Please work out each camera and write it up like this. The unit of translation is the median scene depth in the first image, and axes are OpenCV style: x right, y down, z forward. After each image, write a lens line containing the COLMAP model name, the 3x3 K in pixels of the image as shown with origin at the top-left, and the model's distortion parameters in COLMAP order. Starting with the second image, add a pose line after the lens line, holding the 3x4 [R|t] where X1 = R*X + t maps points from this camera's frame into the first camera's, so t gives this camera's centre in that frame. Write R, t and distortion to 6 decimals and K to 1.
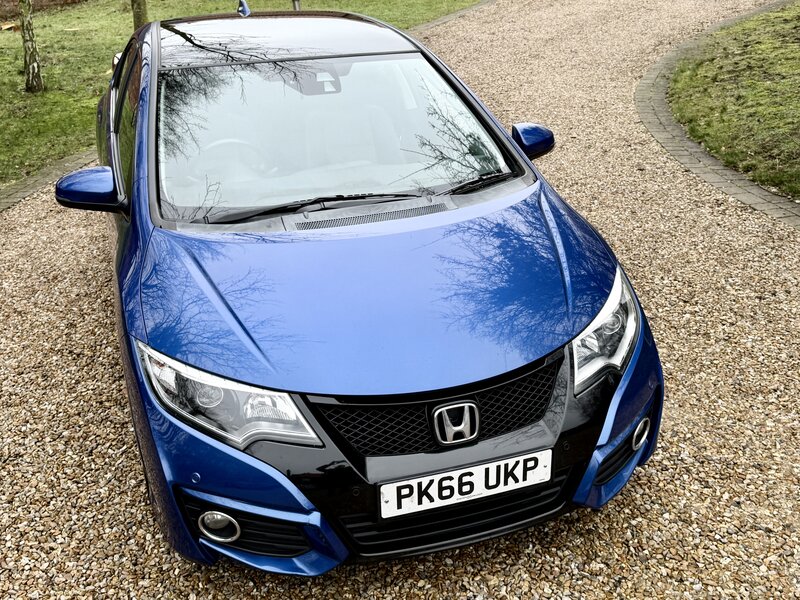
lens RADIAL K [[898.6, 0, 402.7], [0, 898.6, 301.3], [0, 0, 1]] dist [0.184549, -0.397304]
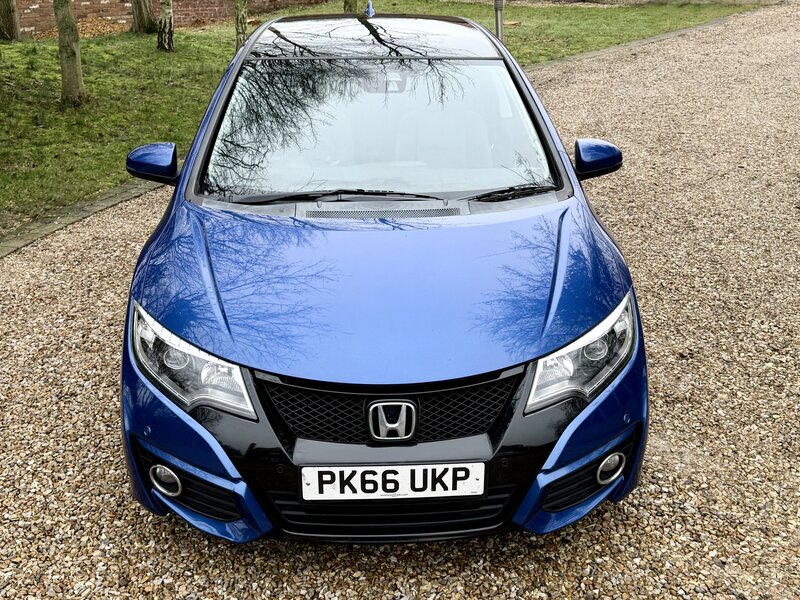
lens RADIAL K [[898.6, 0, 402.7], [0, 898.6, 301.3], [0, 0, 1]] dist [0.184549, -0.397304]
pose [[0.962725, 0.131793, -0.236201, 0.284602], [-0.134521, 0.990900, 0.004601, -0.003203], [0.234658, 0.027345, 0.971693, 0.019814]]
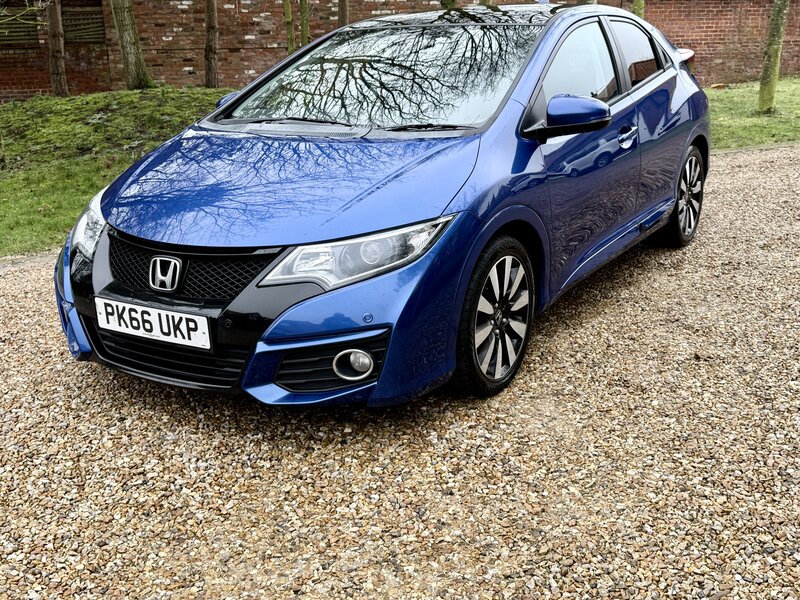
lens RADIAL K [[898.6, 0, 402.7], [0, 898.6, 301.3], [0, 0, 1]] dist [0.184549, -0.397304]
pose [[0.641393, 0.232308, -0.731196, 1.105715], [-0.297503, 0.953794, 0.042064, 0.026557], [0.707182, 0.190554, 0.680869, 0.410294]]
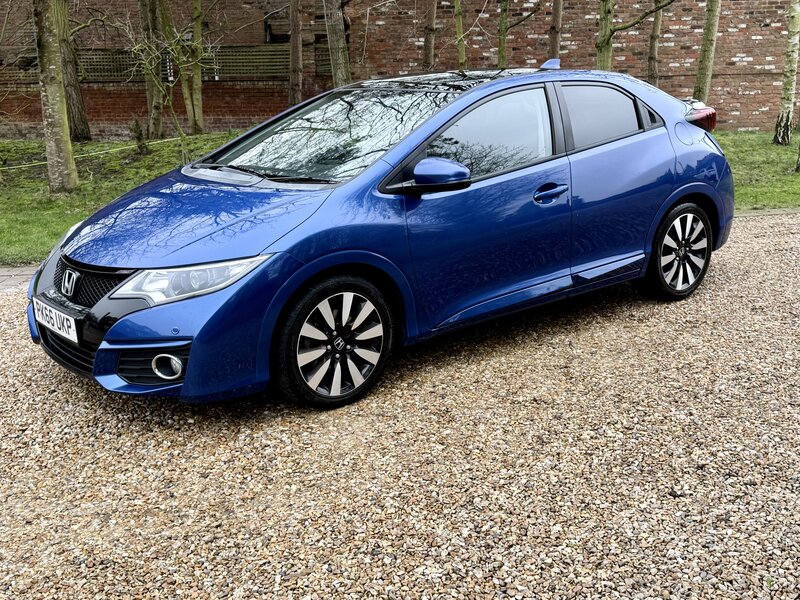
lens RADIAL K [[898.2, 0, 400.0], [0, 898.2, 300.0], [0, 0, 1]] dist [0.197776, -0.433949]
pose [[0.359514, 0.259238, -0.896407, 1.629835], [-0.361202, 0.924410, 0.122472, -0.227441], [0.860397, 0.279754, 0.425976, 0.809025]]
